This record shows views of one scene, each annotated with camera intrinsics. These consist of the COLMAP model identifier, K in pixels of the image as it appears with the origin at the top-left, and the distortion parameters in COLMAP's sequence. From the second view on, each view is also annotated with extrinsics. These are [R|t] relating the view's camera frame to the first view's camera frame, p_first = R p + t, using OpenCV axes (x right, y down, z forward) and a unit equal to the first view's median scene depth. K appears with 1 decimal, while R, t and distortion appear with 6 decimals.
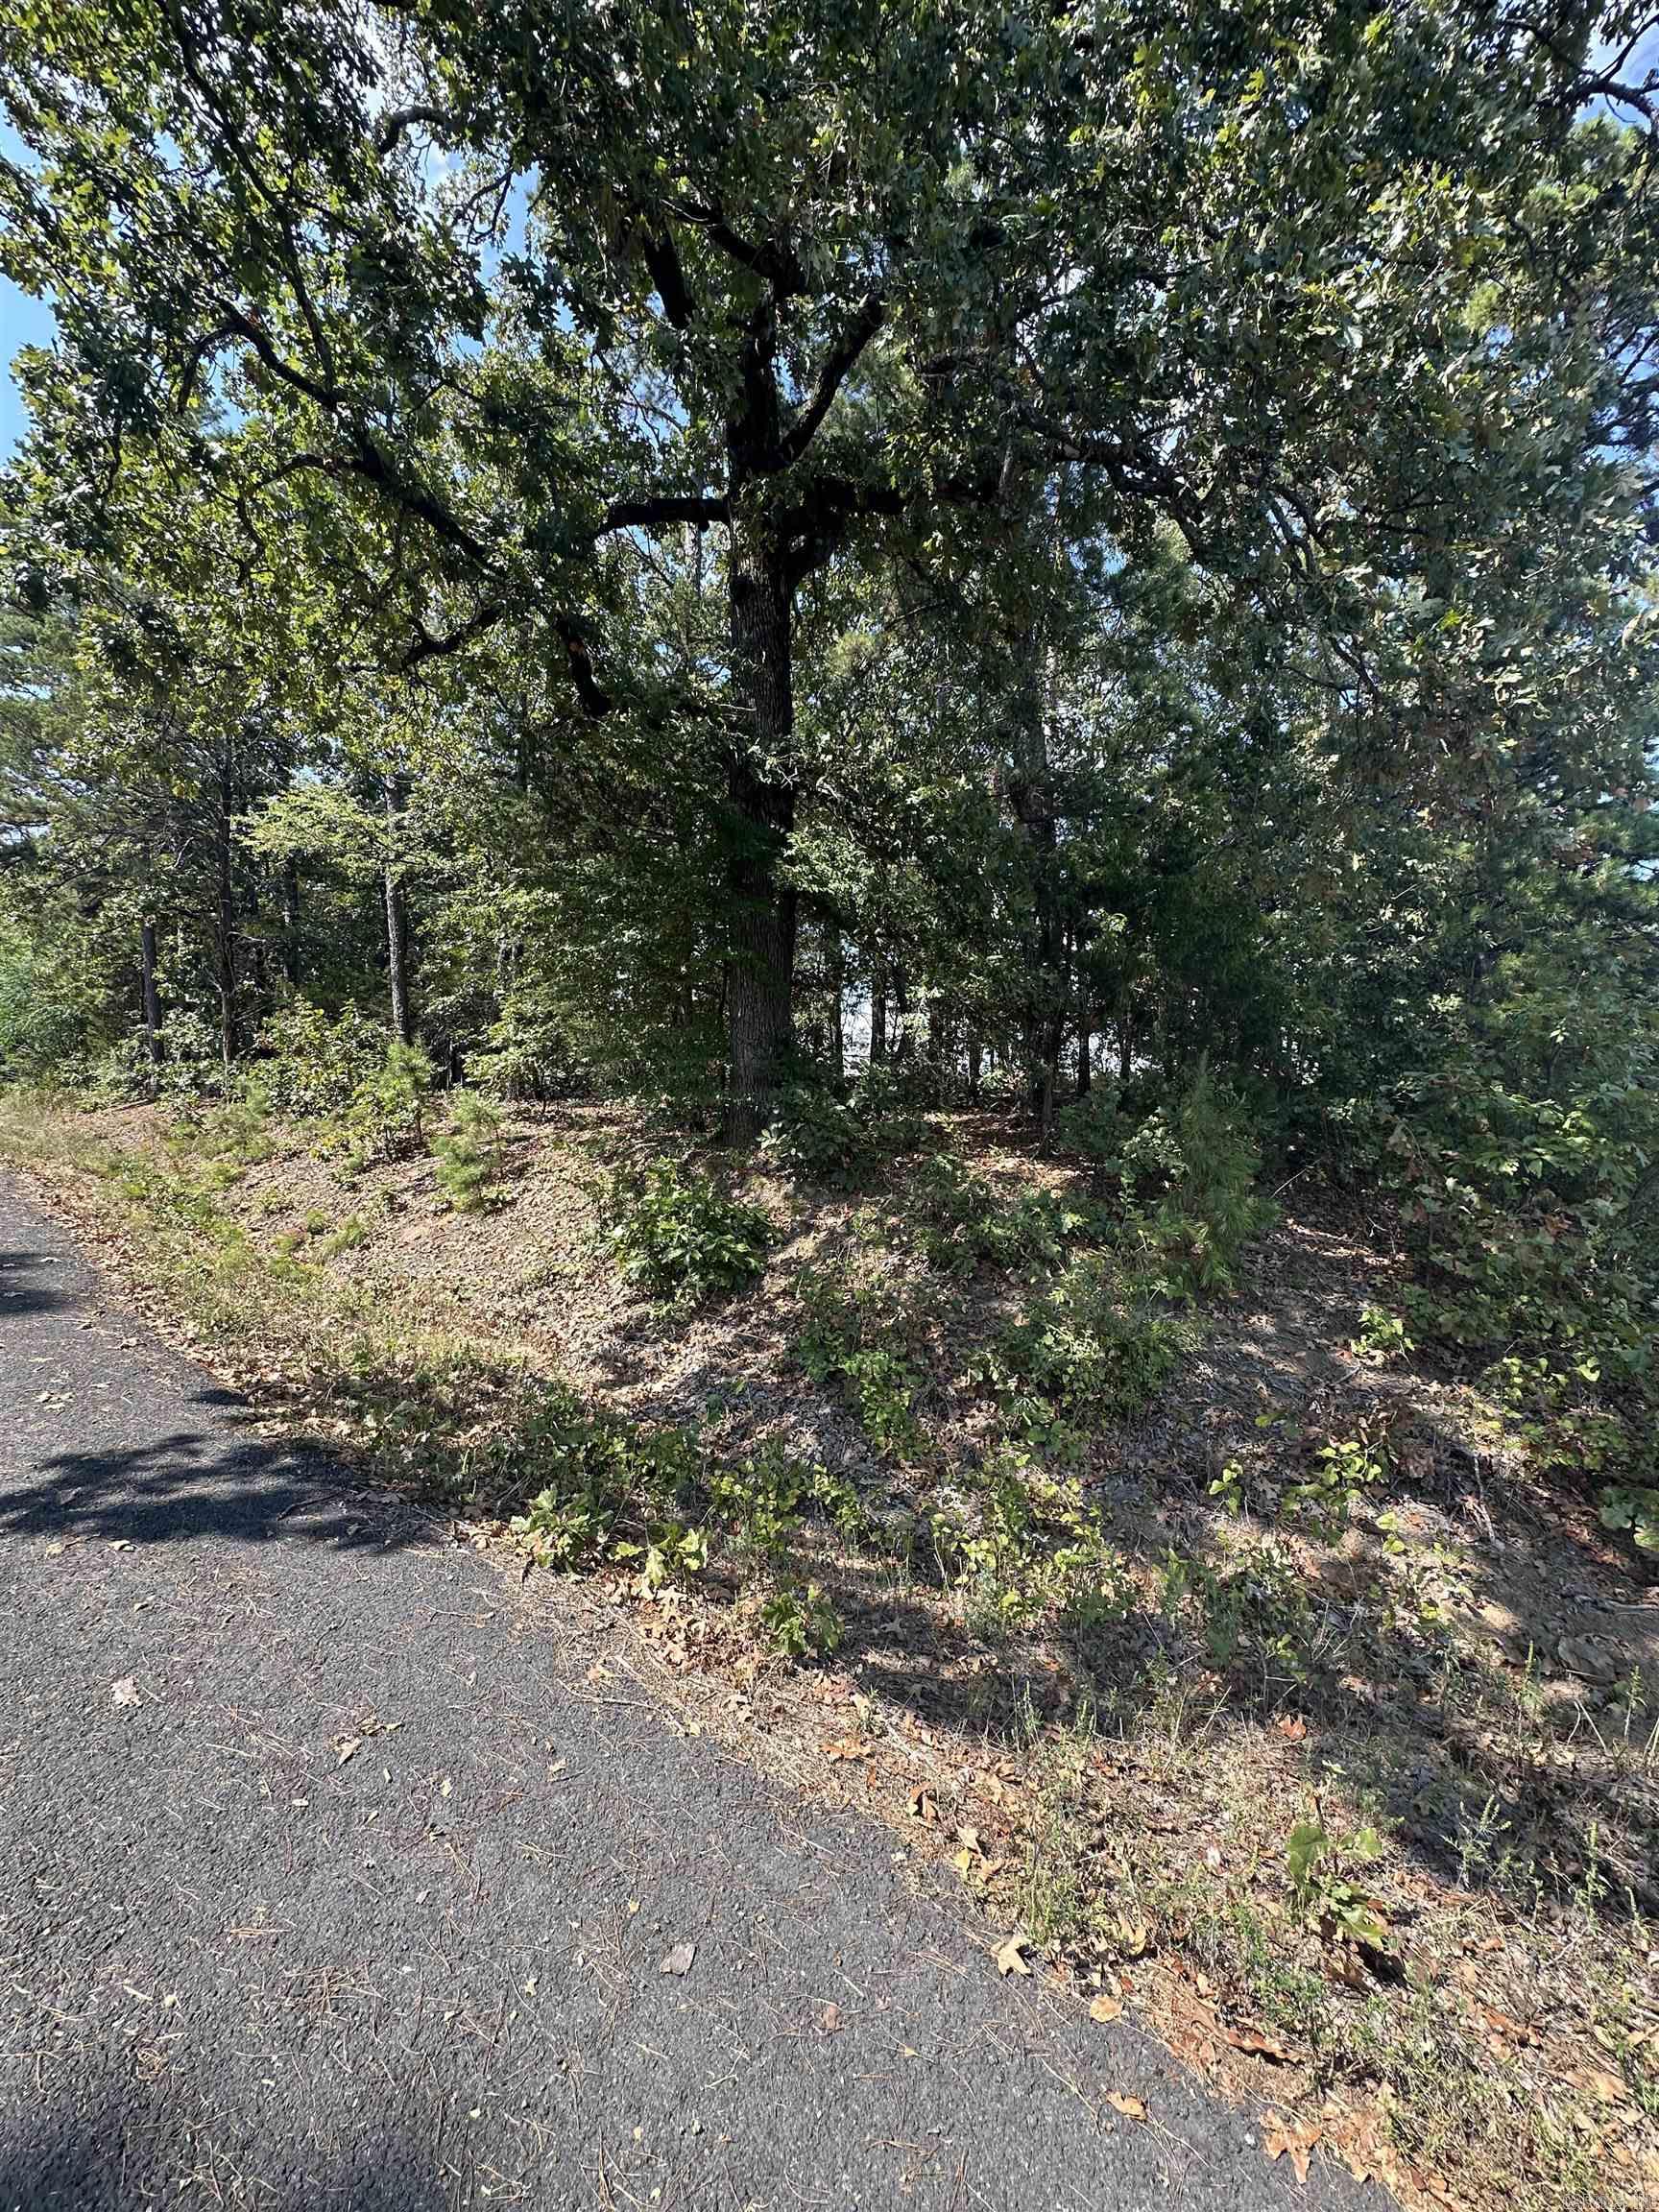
lens RADIAL K [[893.7, 0, 832.7], [0, 893.7, 1106.0], [0, 0, 1]] dist [-0.000192, -0.000197]
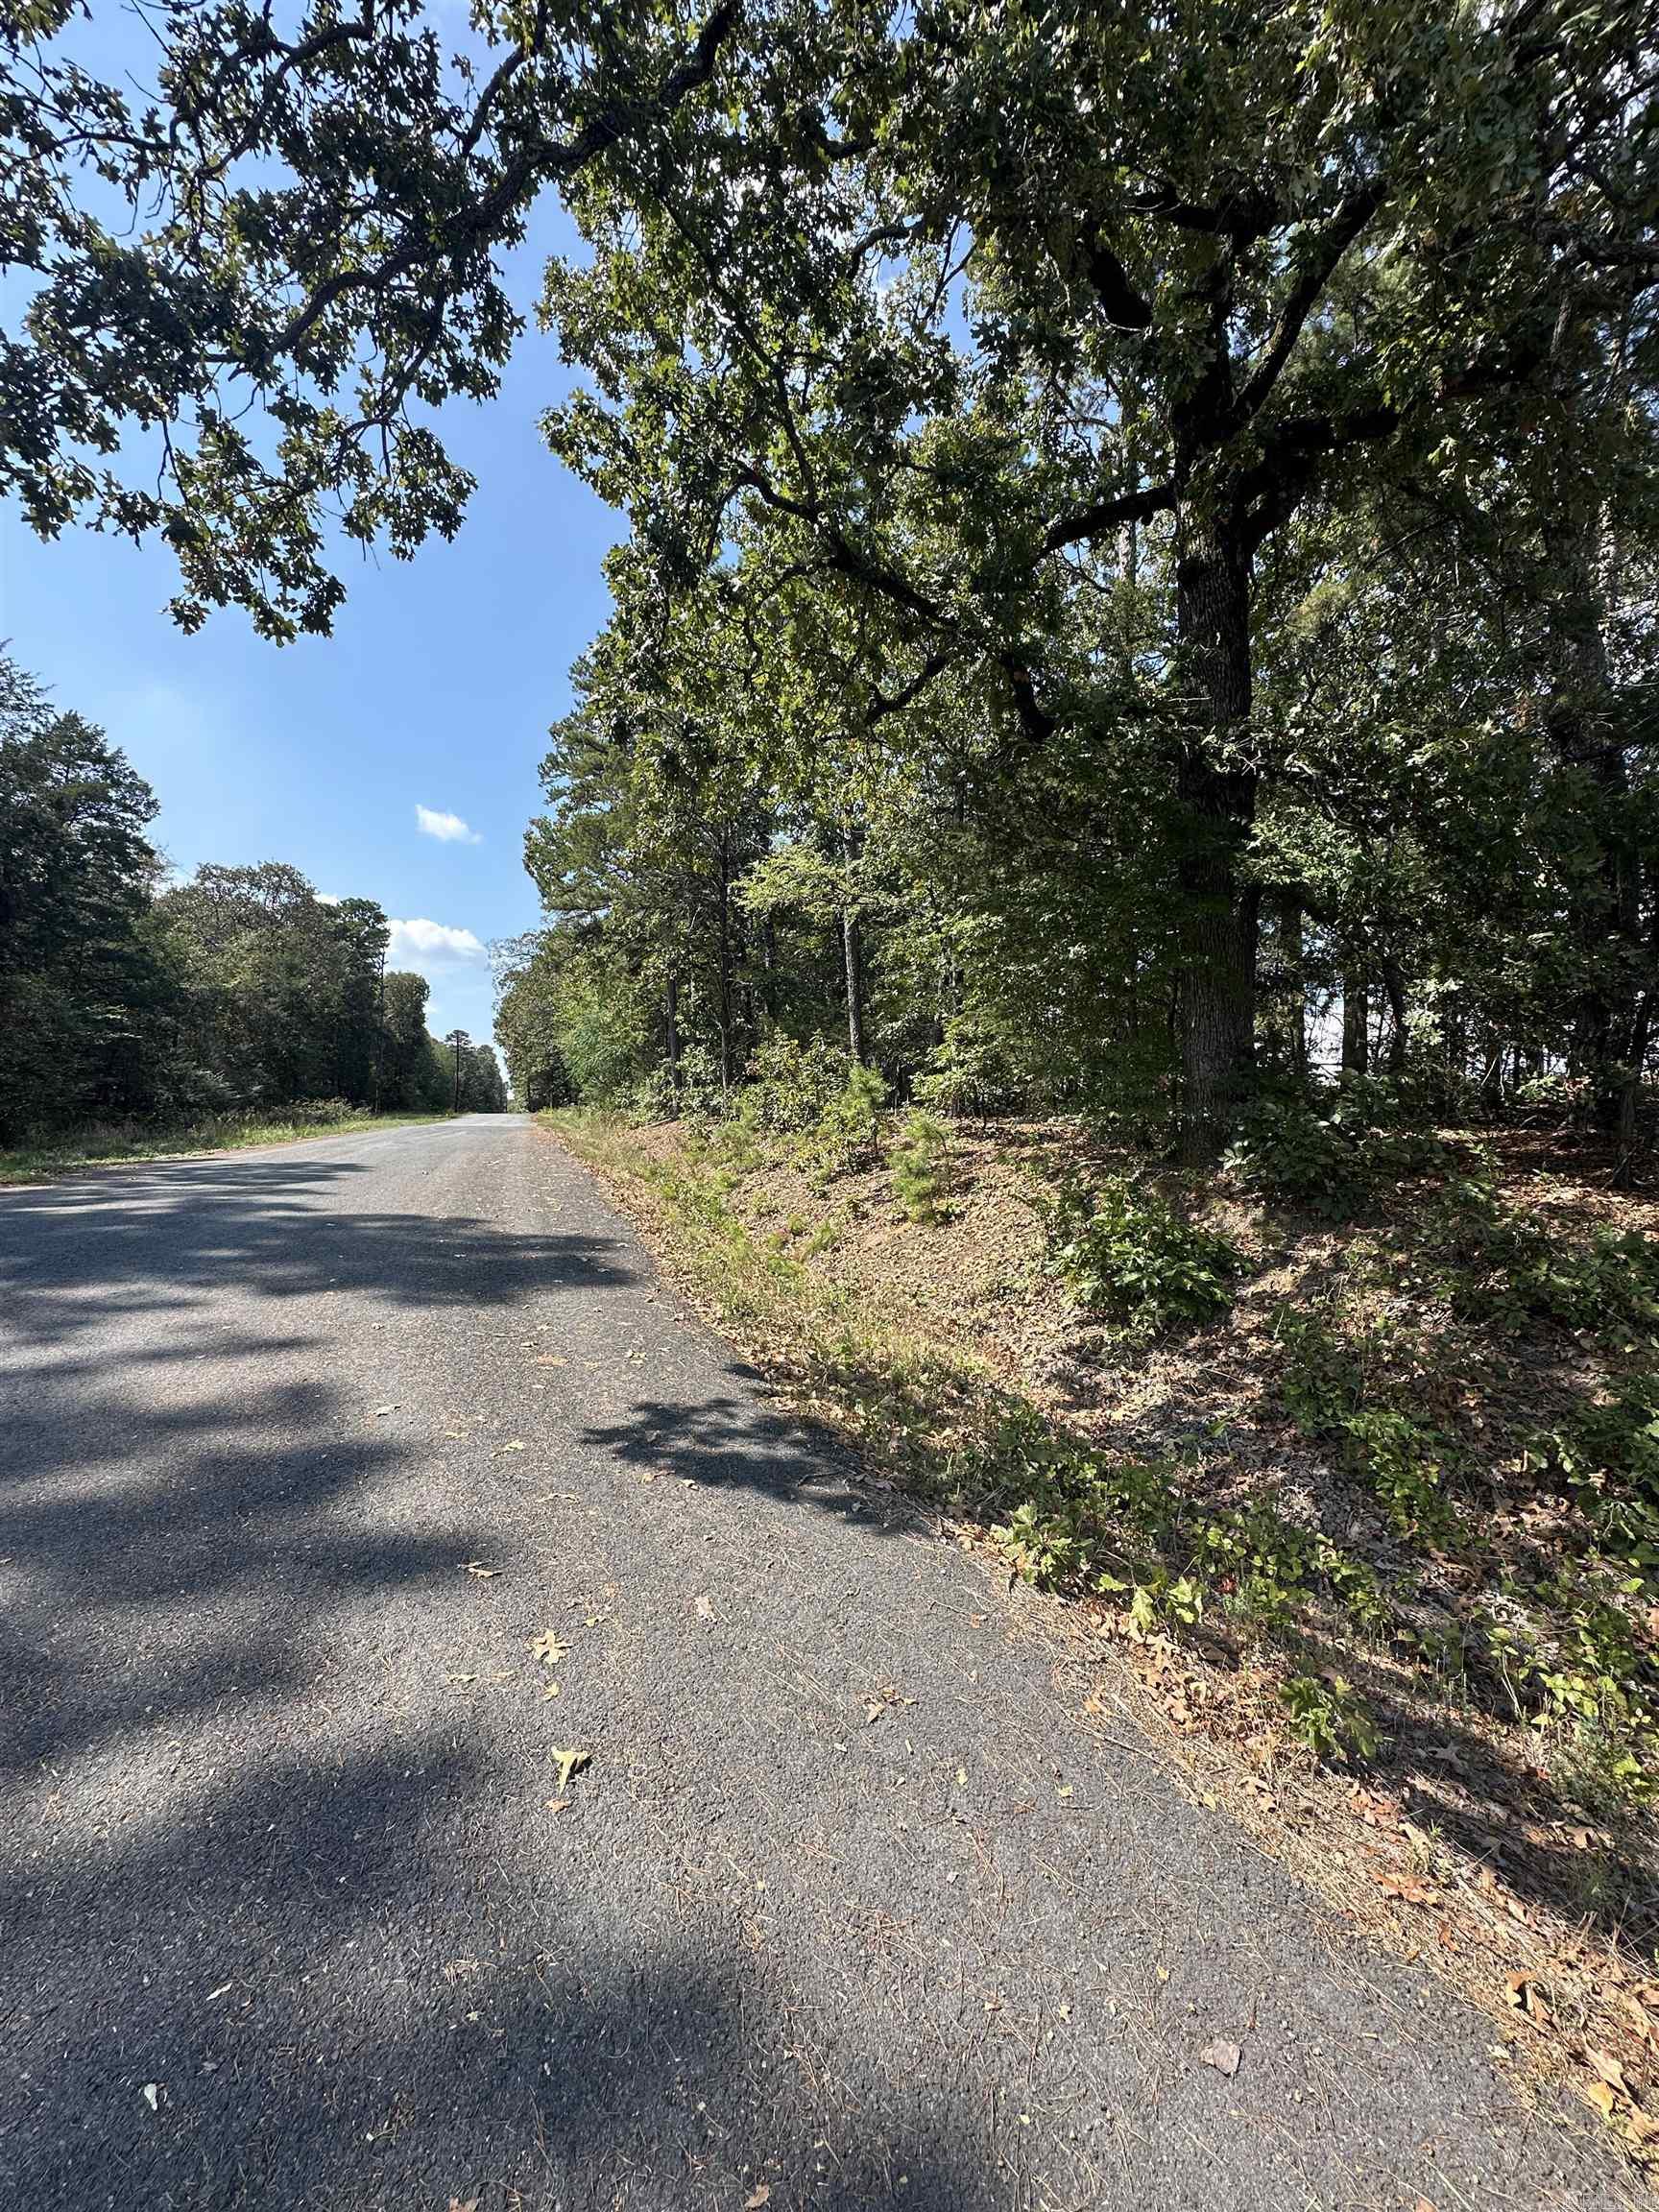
lens RADIAL K [[893.7, 0, 820.8], [0, 893.7, 1104.1], [0, 0, 1]] dist [-0.000192, -0.000197]
pose [[0.885358, -0.013078, -0.464726, -0.019718], [0.003968, 0.999780, -0.020575, -0.001882], [0.464893, 0.016373, 0.885215, -0.005069]]
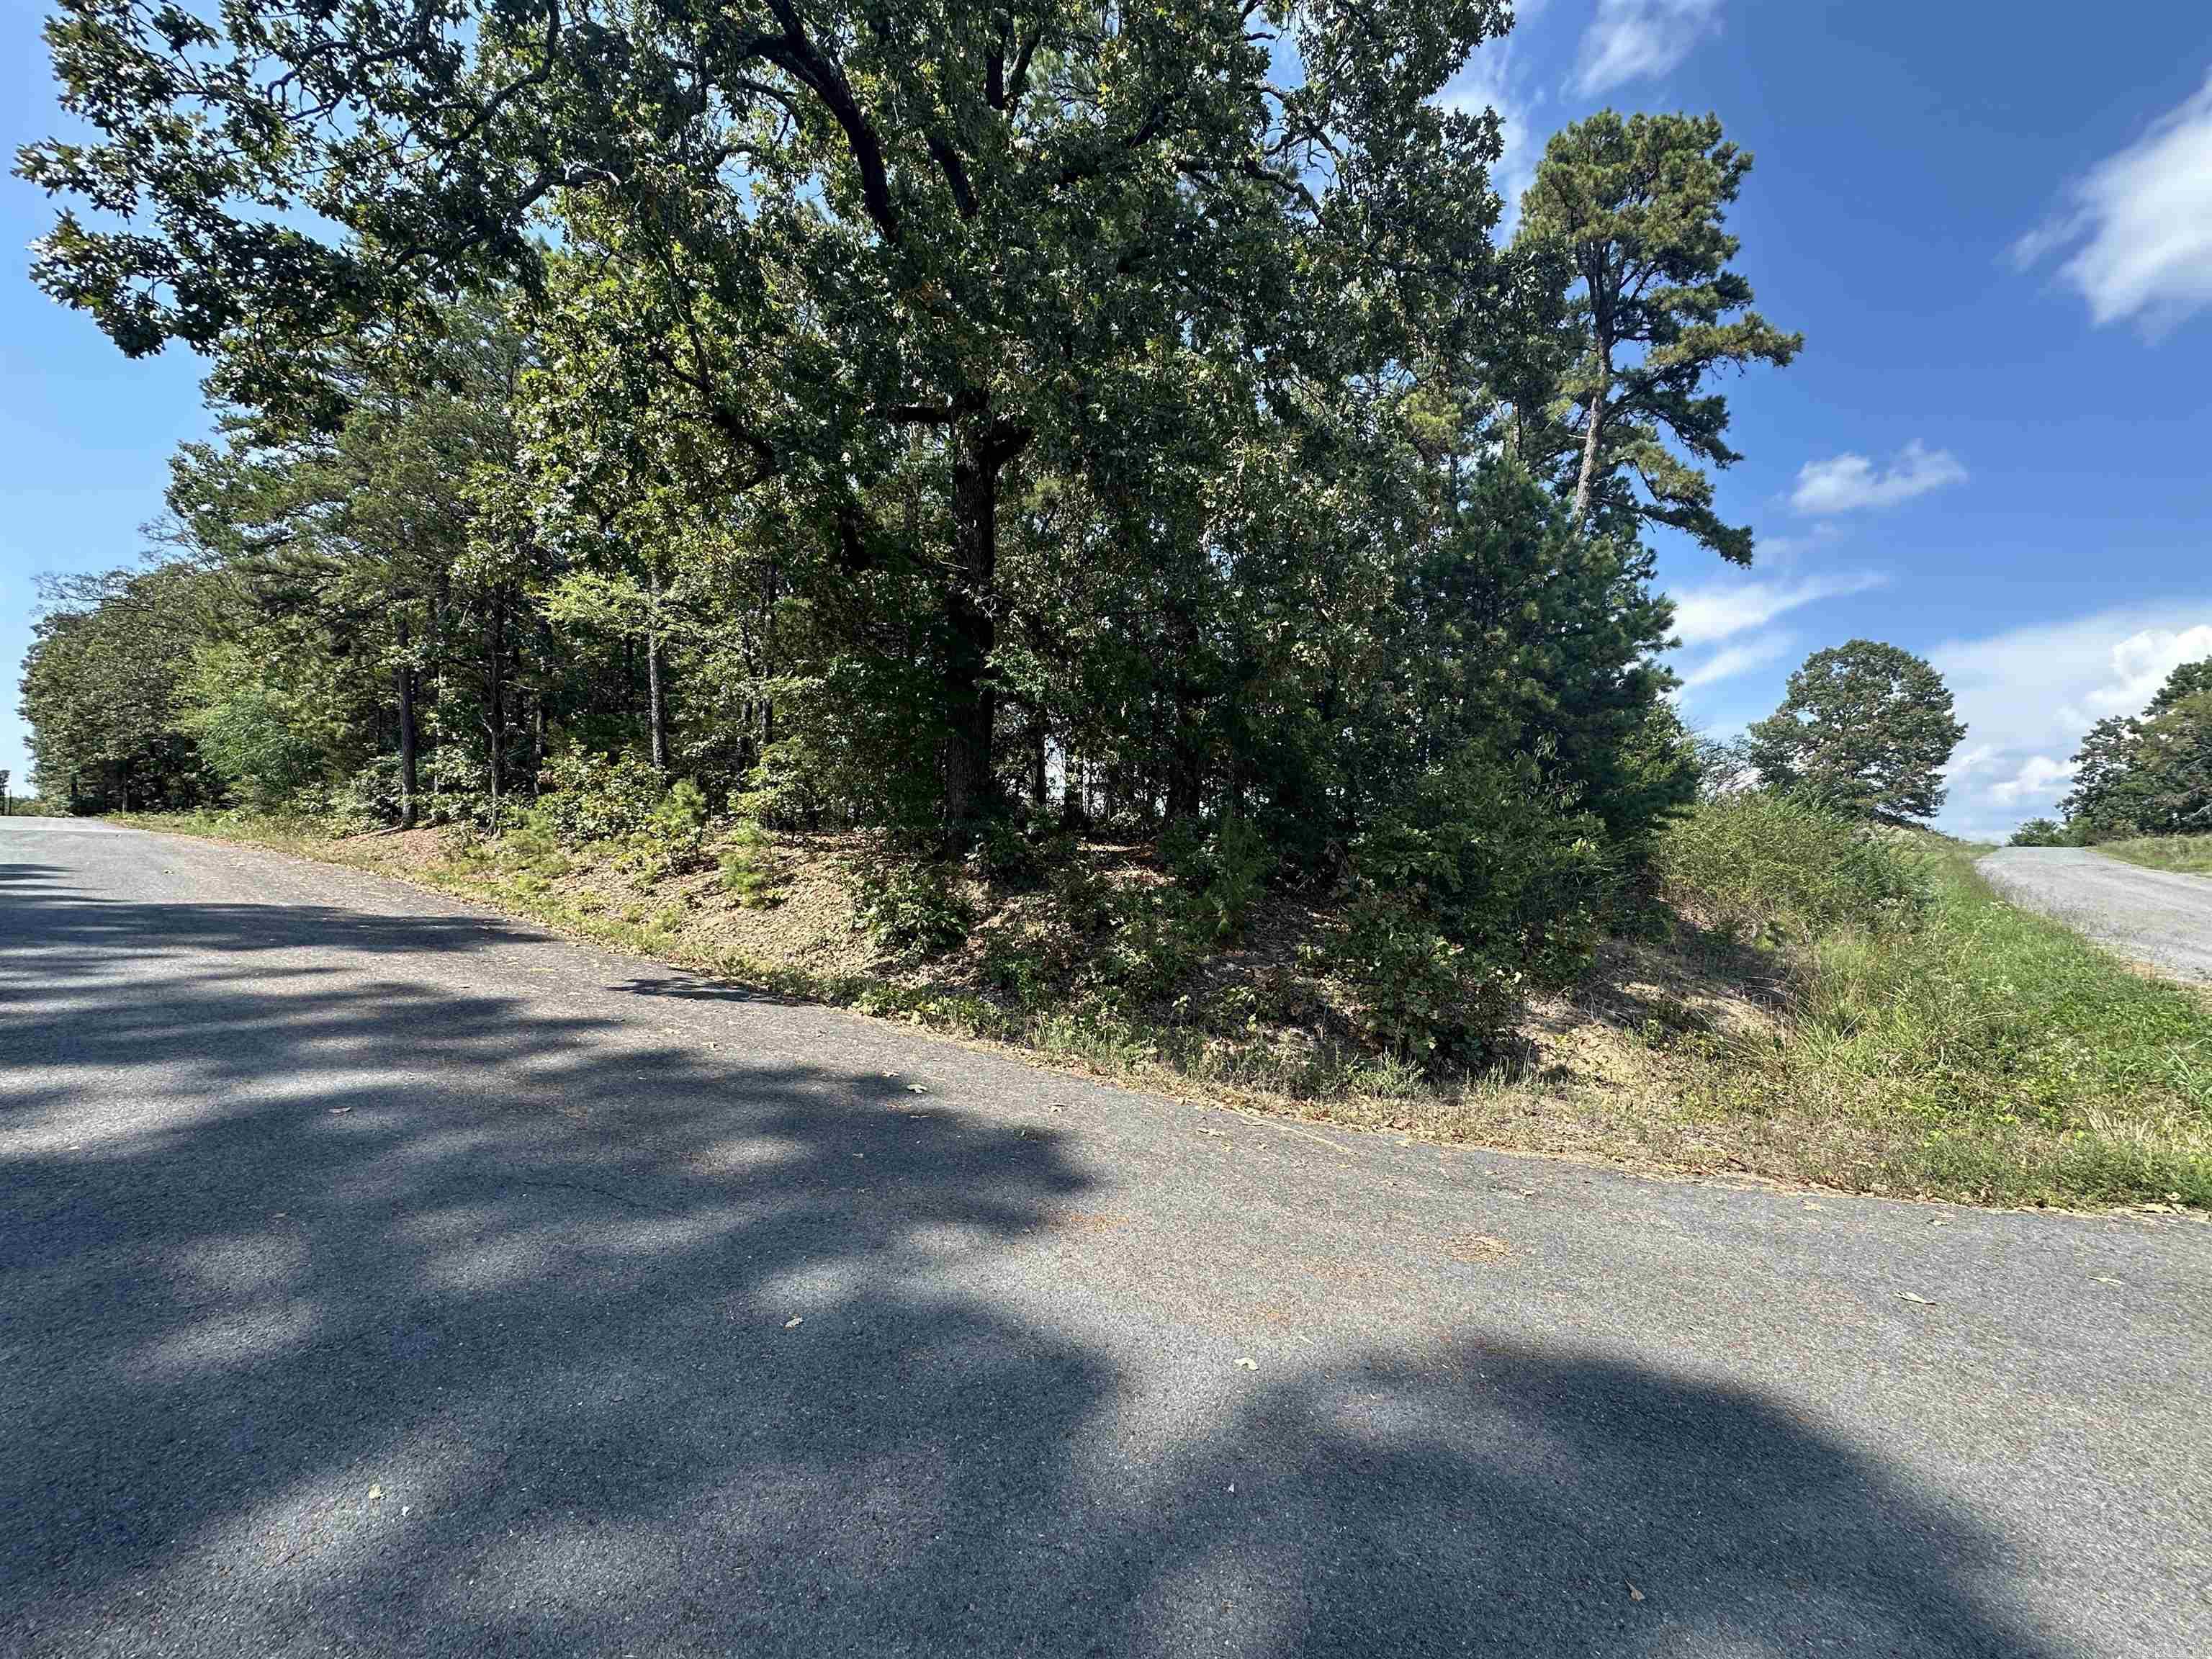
lens RADIAL K [[893.7, 0, 1116.4], [0, 893.7, 836.8], [0, 0, 1]] dist [-0.000192, -0.000197]
pose [[0.996648, 0.014933, 0.080431, 0.049180], [-0.013845, 0.999805, -0.014073, 0.027233], [-0.080625, 0.012912, 0.996661, -0.525438]]
